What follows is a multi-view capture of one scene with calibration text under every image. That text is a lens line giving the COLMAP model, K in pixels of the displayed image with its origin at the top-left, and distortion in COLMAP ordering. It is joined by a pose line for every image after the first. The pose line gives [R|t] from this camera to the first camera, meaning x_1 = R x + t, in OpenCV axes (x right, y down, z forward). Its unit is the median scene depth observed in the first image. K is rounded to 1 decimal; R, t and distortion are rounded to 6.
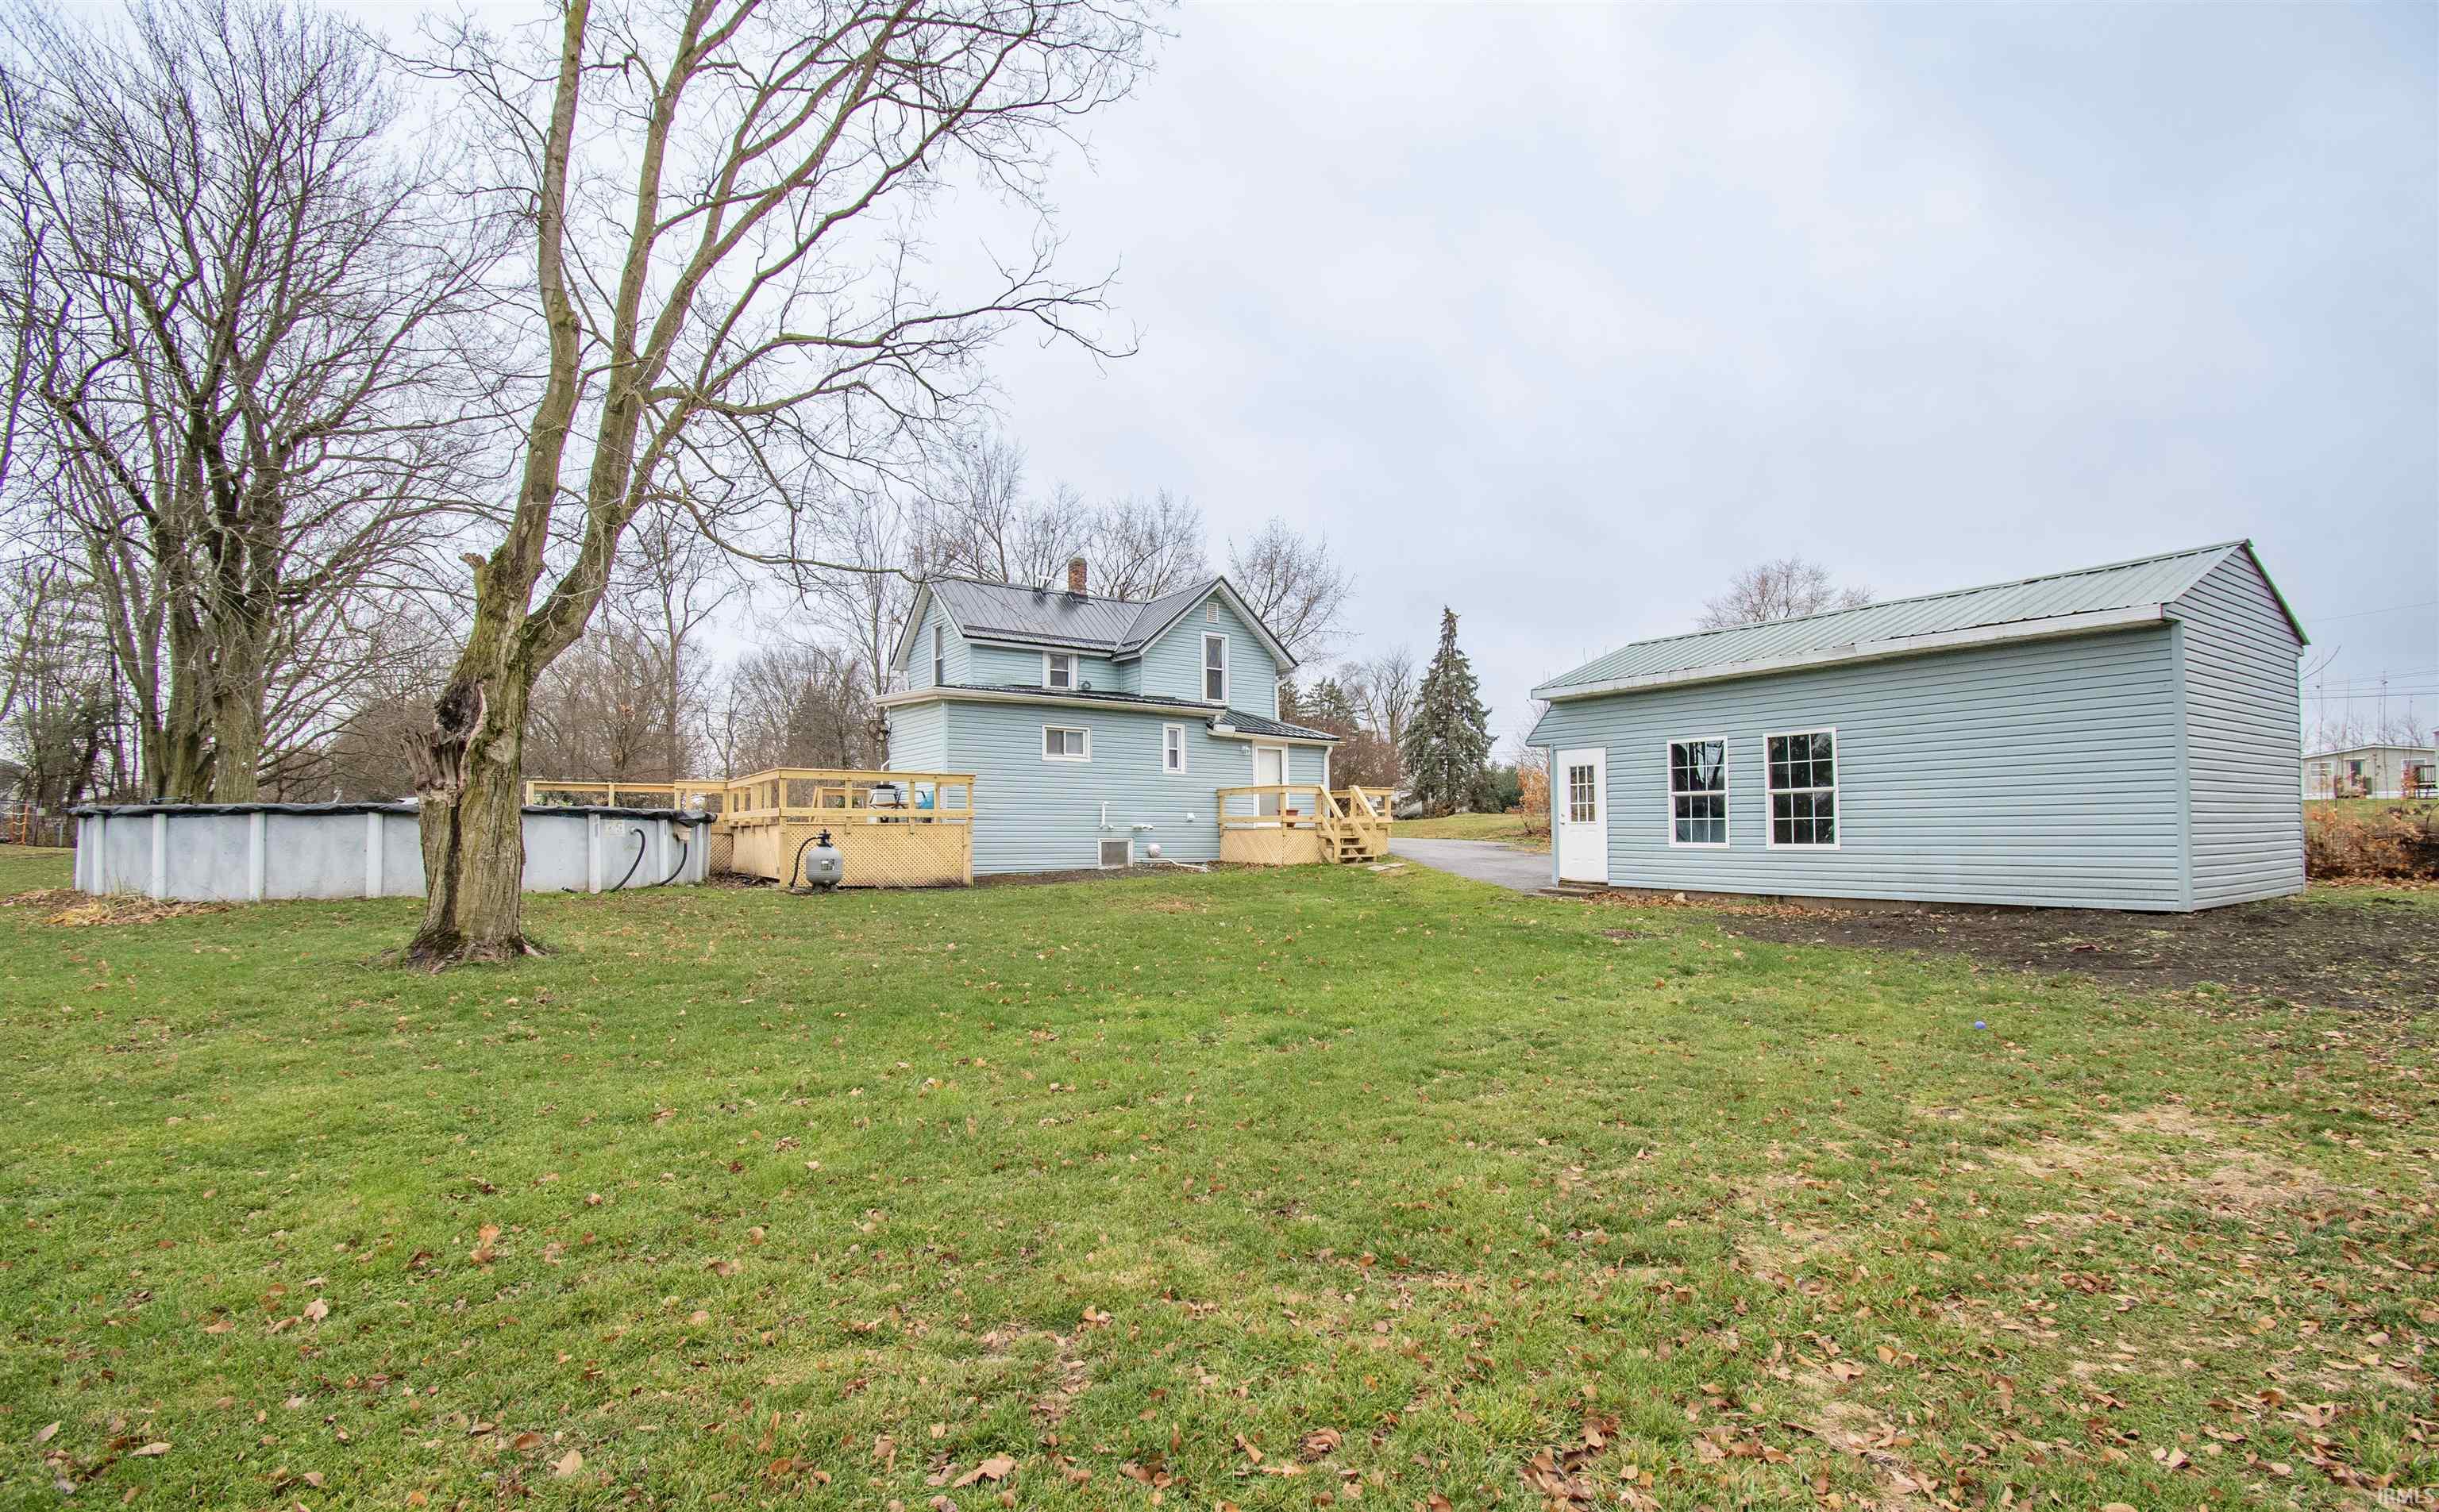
lens RADIAL K [[1109.9, 0, 1212.7], [0, 1109.9, 752.0], [0, 0, 1]] dist [-0.012495, -0.006400]
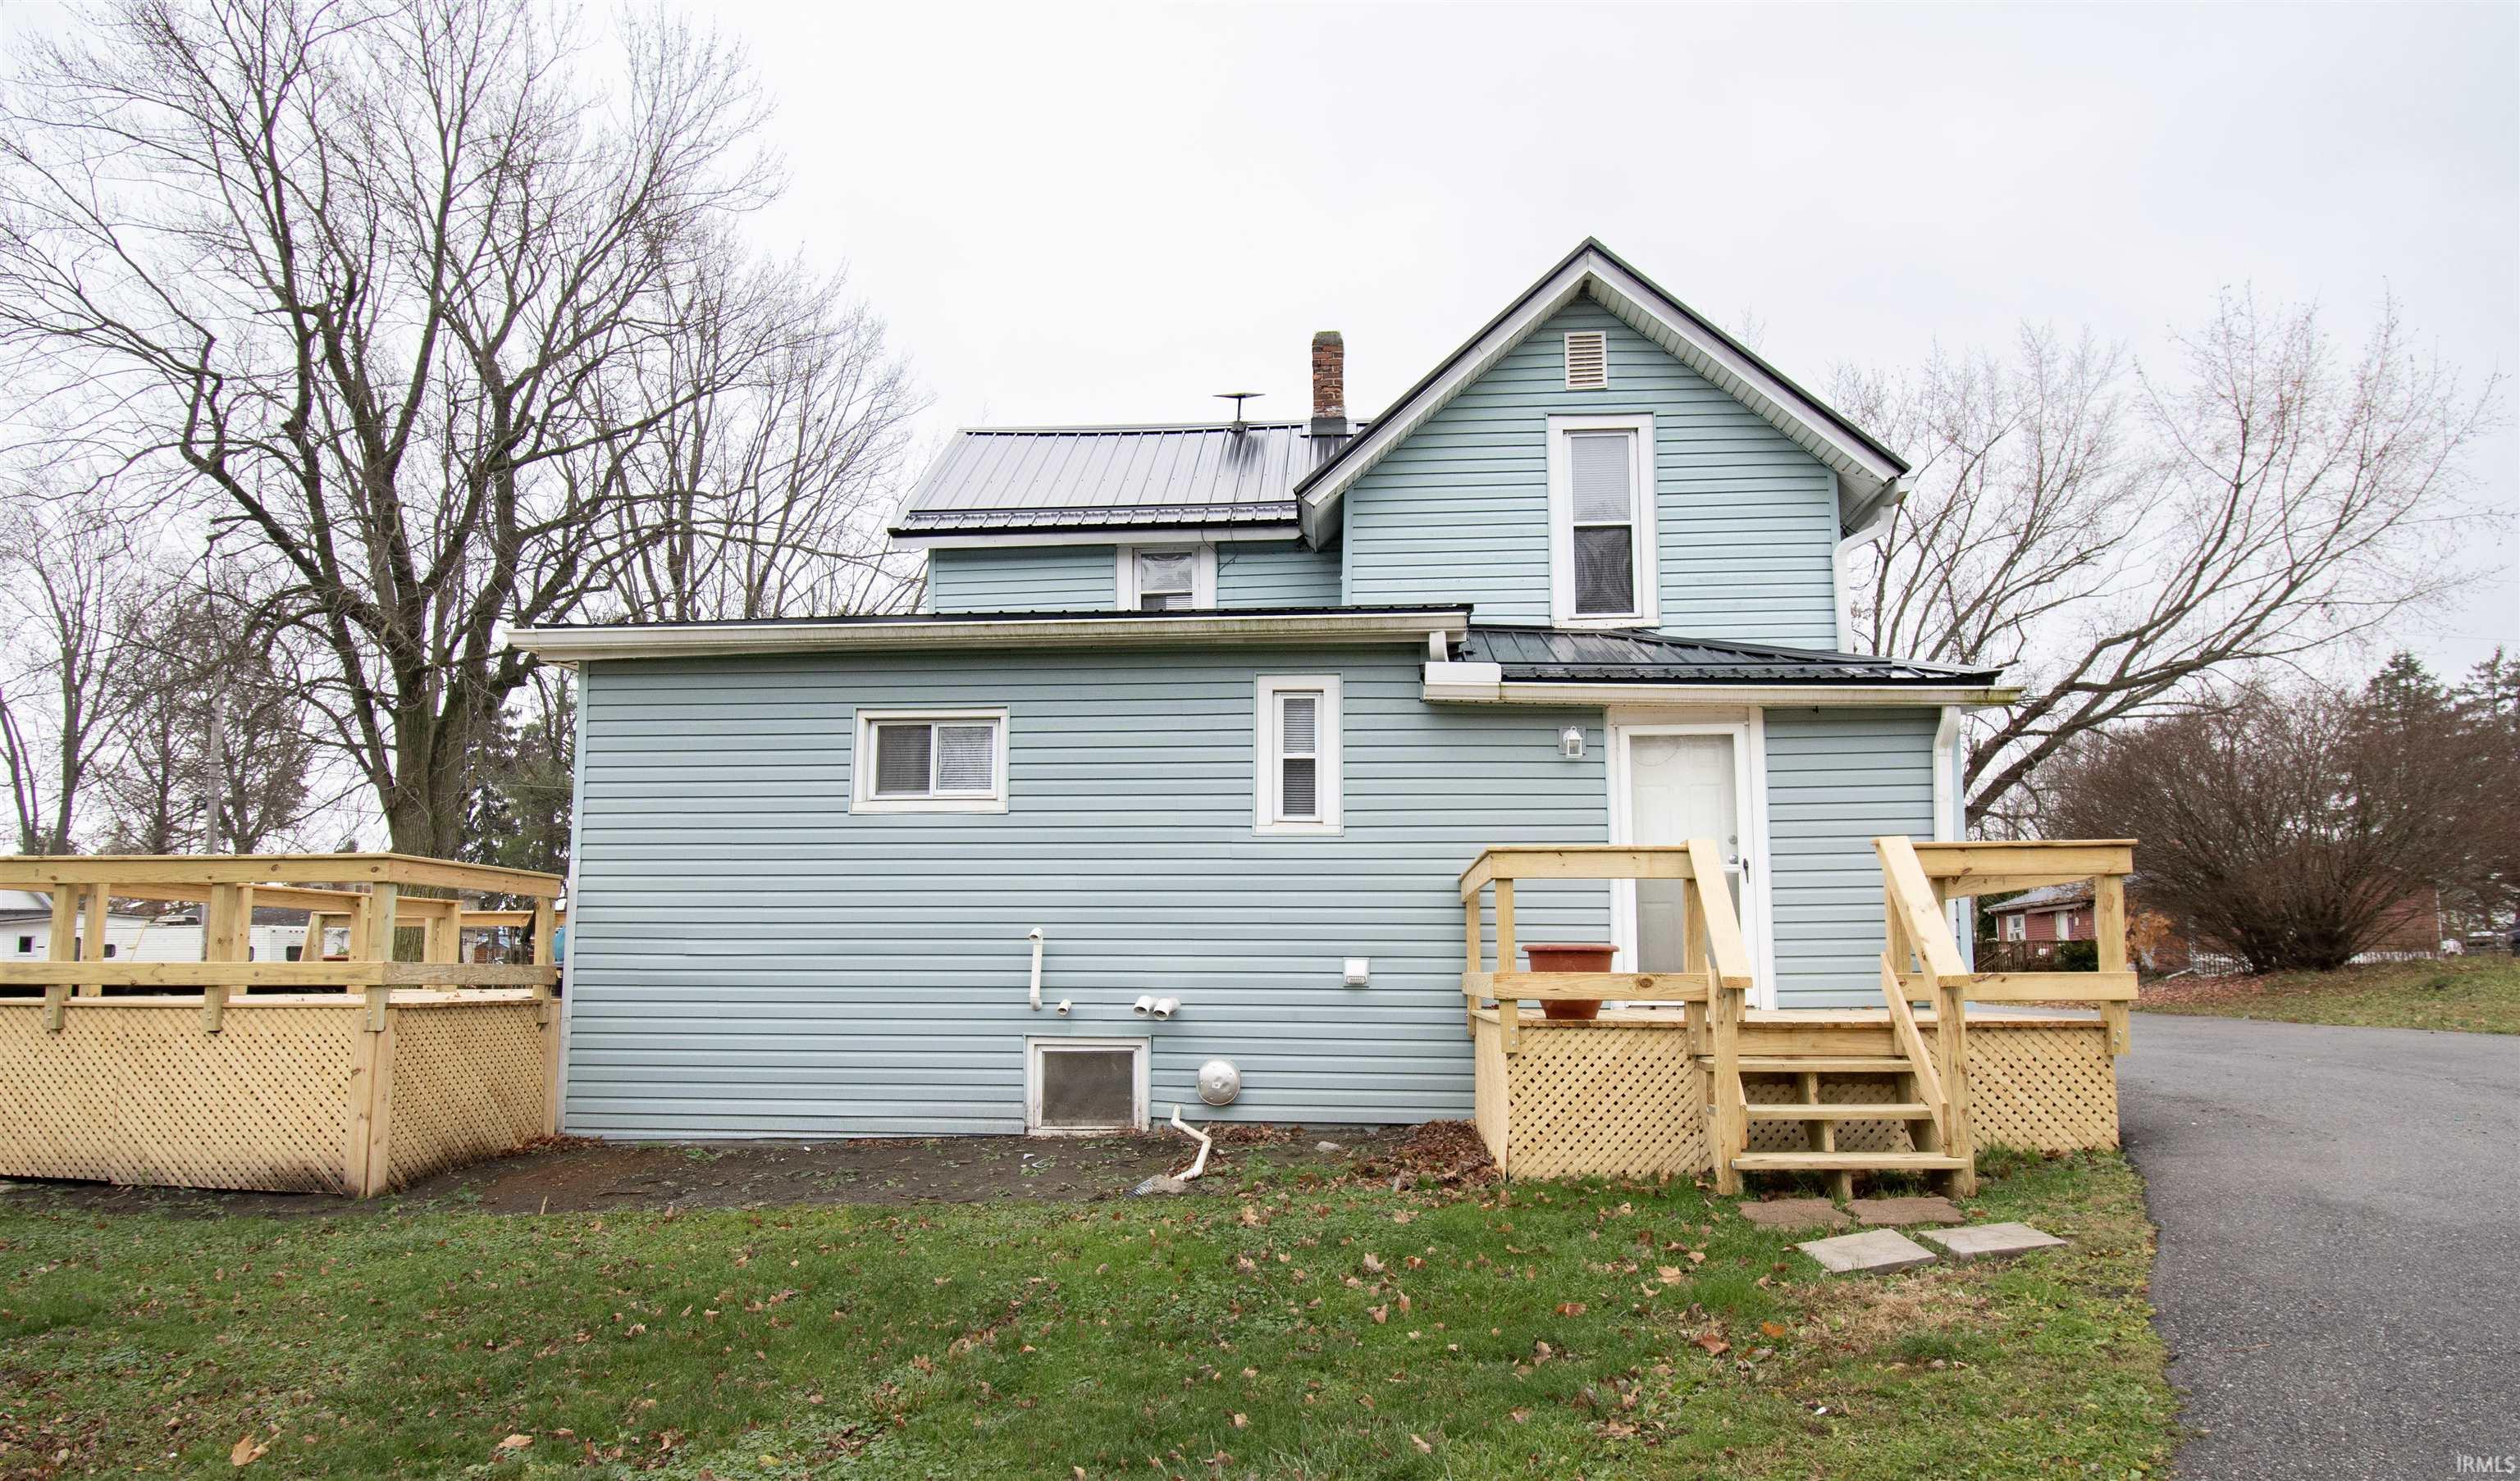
lens RADIAL K [[1379.5, 0, 1283.7], [0, 1379.5, 824.8], [0, 0, 1]] dist [-0.004160, -0.000527]
pose [[0.773036, -0.065427, -0.630979, 0.206555], [0.046323, 0.997834, -0.046713, 0.034768], [0.632669, 0.006882, 0.774392, 0.694844]]
